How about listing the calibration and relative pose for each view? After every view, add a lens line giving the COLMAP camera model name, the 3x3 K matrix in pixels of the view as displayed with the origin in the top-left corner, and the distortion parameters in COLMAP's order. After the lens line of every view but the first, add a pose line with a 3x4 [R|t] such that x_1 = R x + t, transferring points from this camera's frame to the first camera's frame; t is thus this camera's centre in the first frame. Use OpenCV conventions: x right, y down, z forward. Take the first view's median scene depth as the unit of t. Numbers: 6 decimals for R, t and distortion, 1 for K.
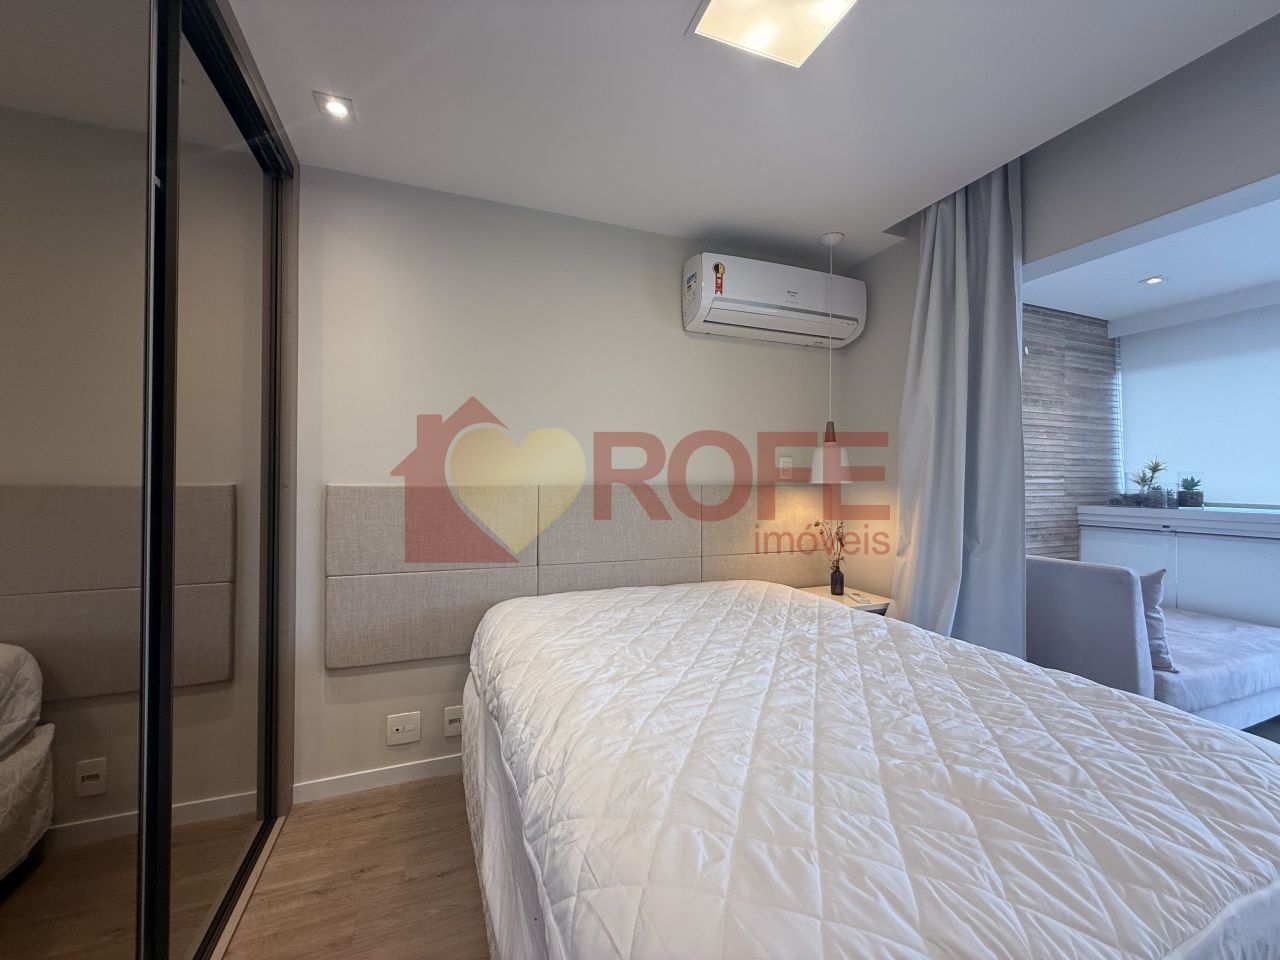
lens RADIAL K [[508.2, 0, 635.1], [0, 508.2, 478.2], [0, 0, 1]] dist [0.001407, -0.000085]
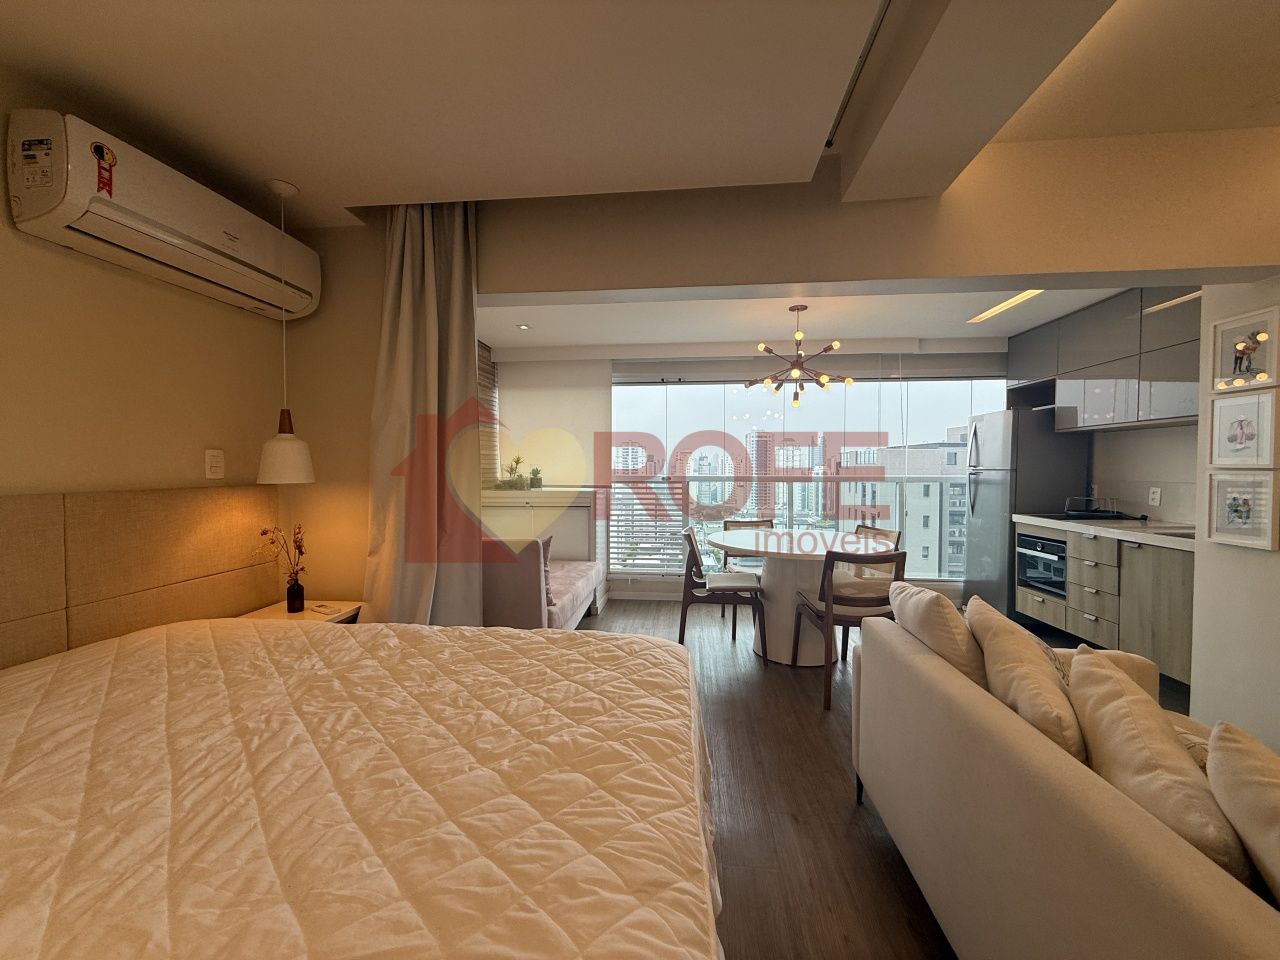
lens RADIAL K [[508.2, 0, 638.2], [0, 508.2, 478.1], [0, 0, 1]] dist [0.001407, -0.000085]
pose [[0.458284, -0.027177, 0.888390, -0.185308], [0.000941, 0.999547, 0.030093, -0.042824], [-0.888805, -0.012955, 0.458102, 0.184927]]
